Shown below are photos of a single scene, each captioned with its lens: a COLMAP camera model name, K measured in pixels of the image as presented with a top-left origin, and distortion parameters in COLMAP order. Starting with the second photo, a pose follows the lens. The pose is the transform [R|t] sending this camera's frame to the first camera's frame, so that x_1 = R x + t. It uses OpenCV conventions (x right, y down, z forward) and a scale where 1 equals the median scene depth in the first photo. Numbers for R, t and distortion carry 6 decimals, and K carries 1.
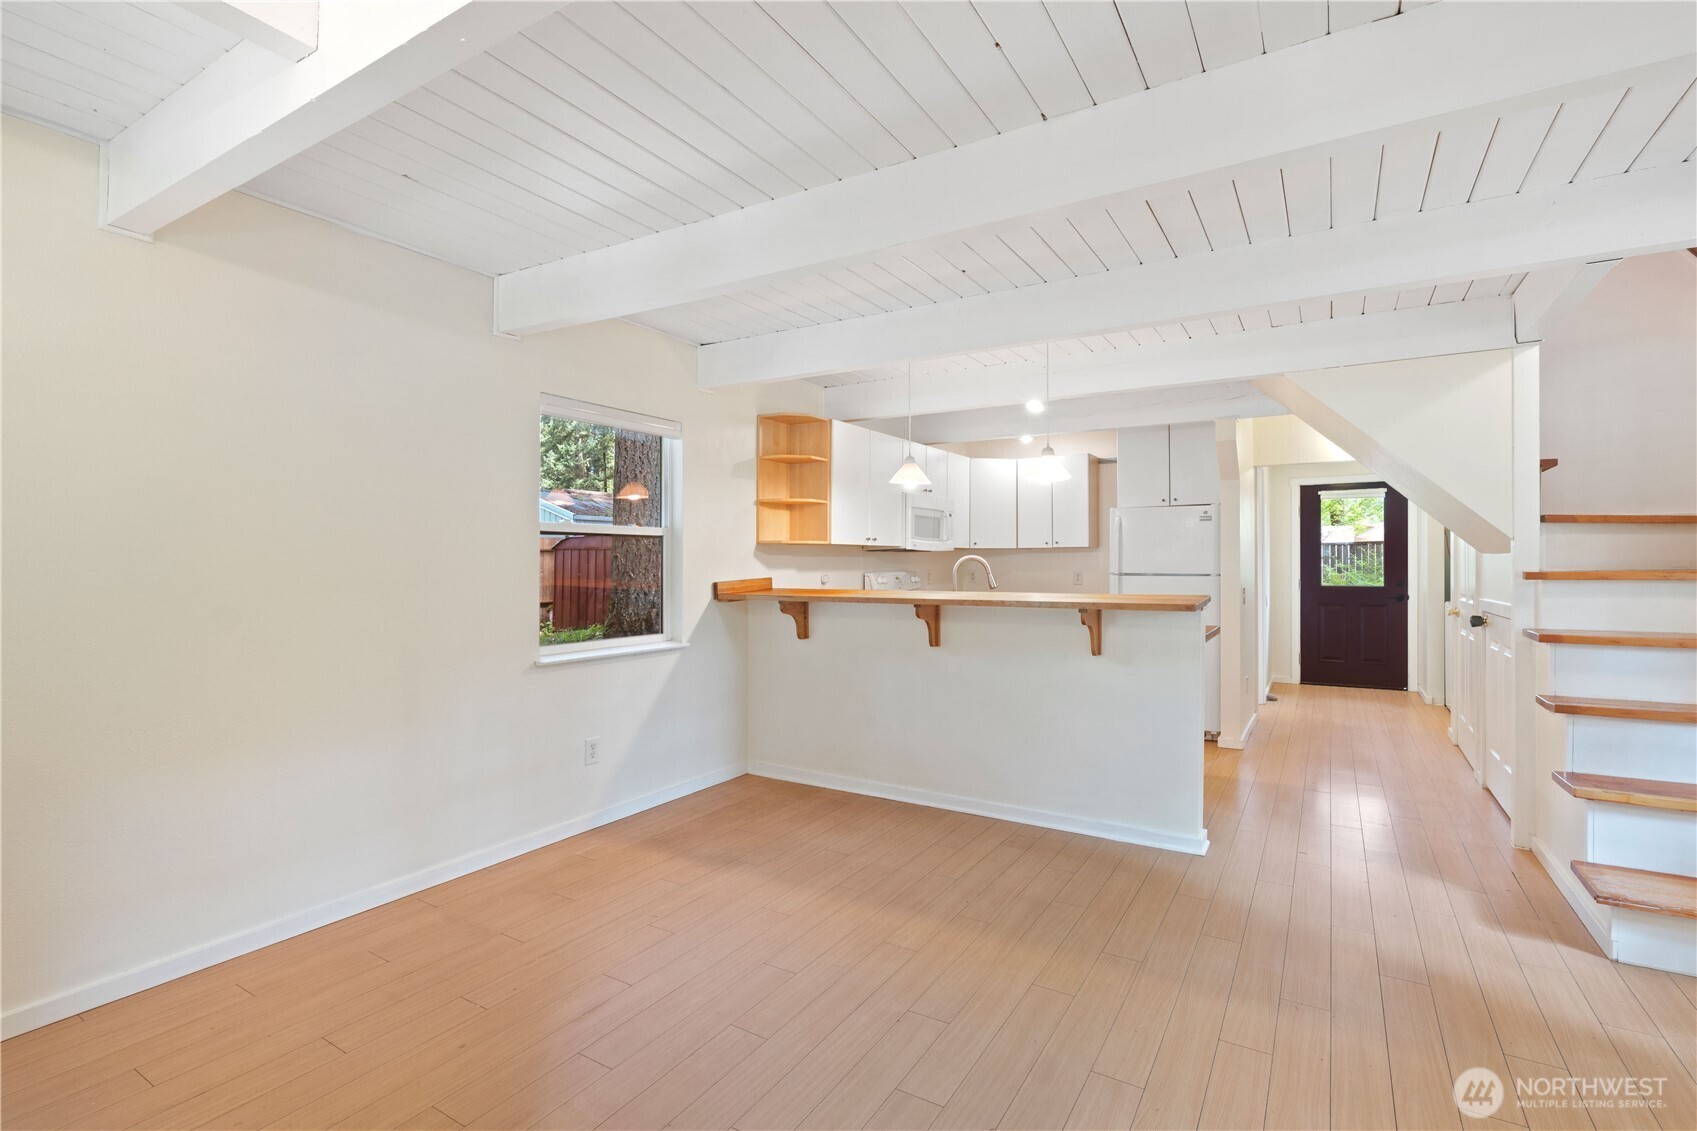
lens RADIAL K [[788.9, 0, 855.0], [0, 788.9, 559.9], [0, 0, 1]] dist [-0.000655, -0.000215]
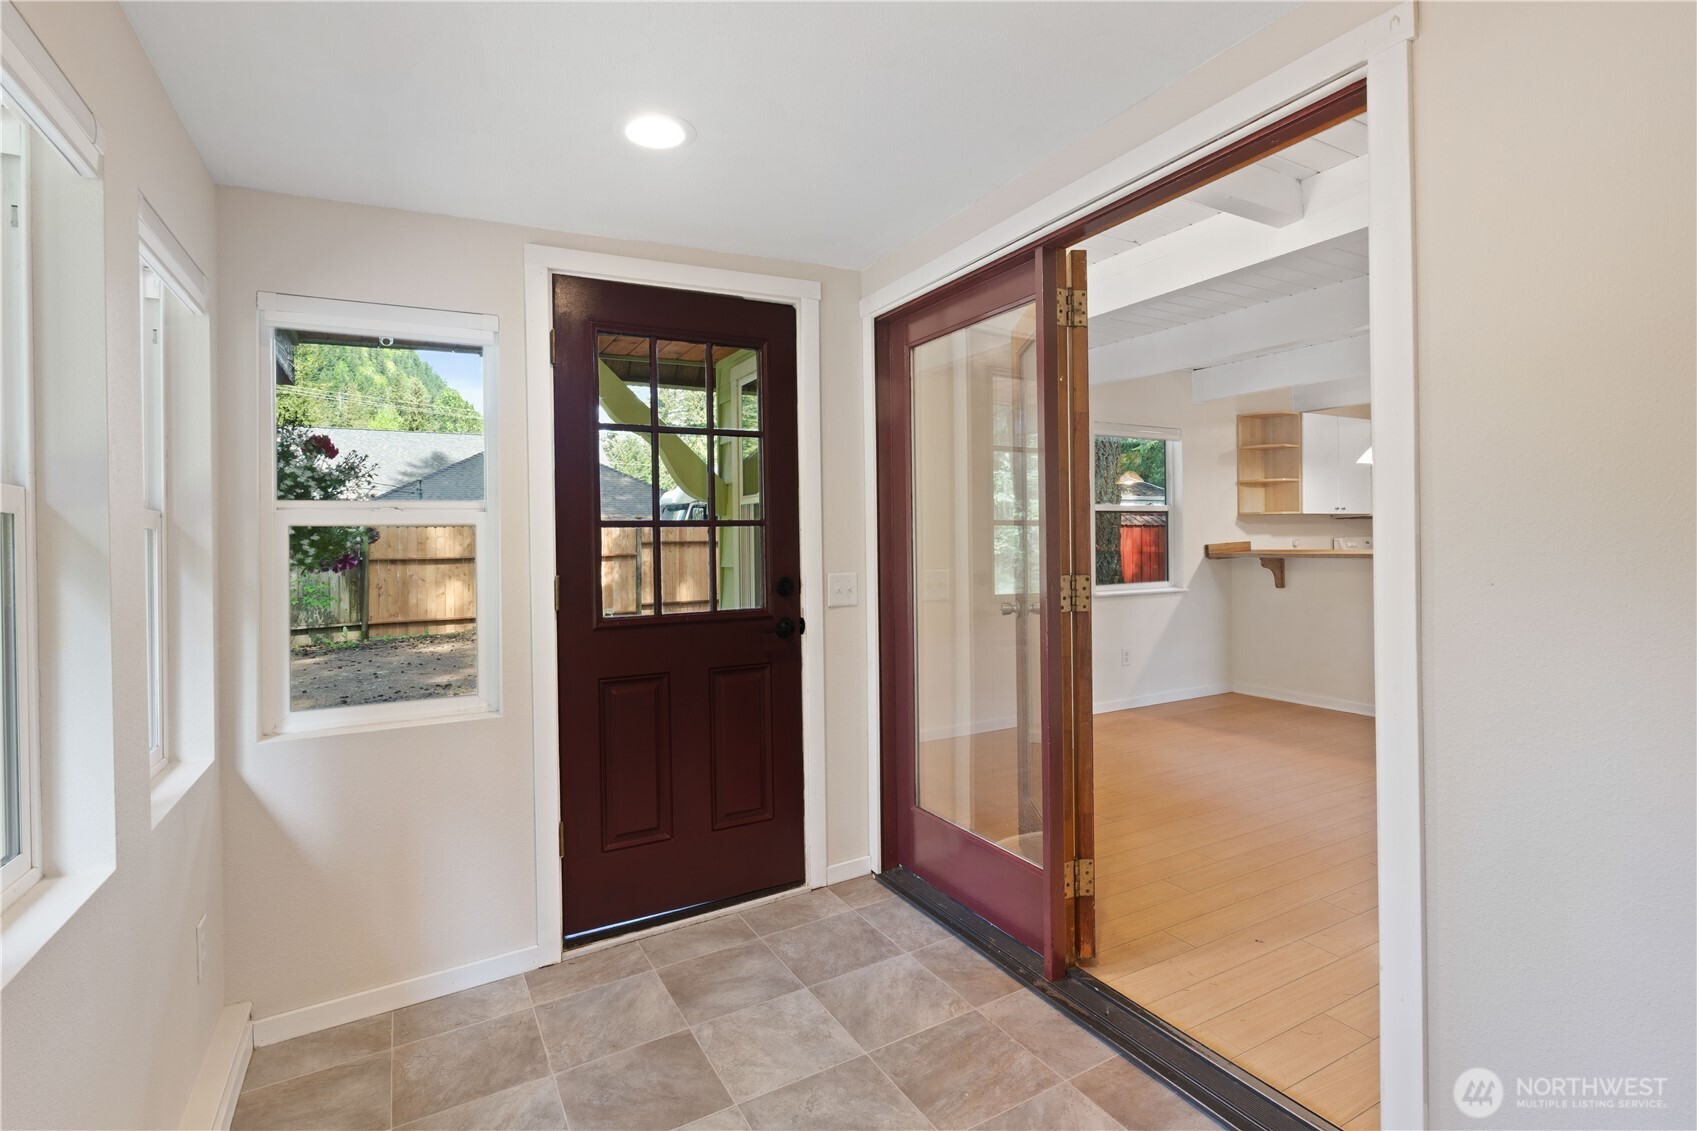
lens RADIAL K [[811.1, 0, 864.8], [0, 811.1, 542.9], [0, 0, 1]] dist [-0.001438, -0.000204]
pose [[0.873093, -0.010296, -0.487445, -0.010568], [0.015151, 0.999867, 0.006018, 0.007447], [0.487318, -0.012640, 0.873133, -0.443291]]
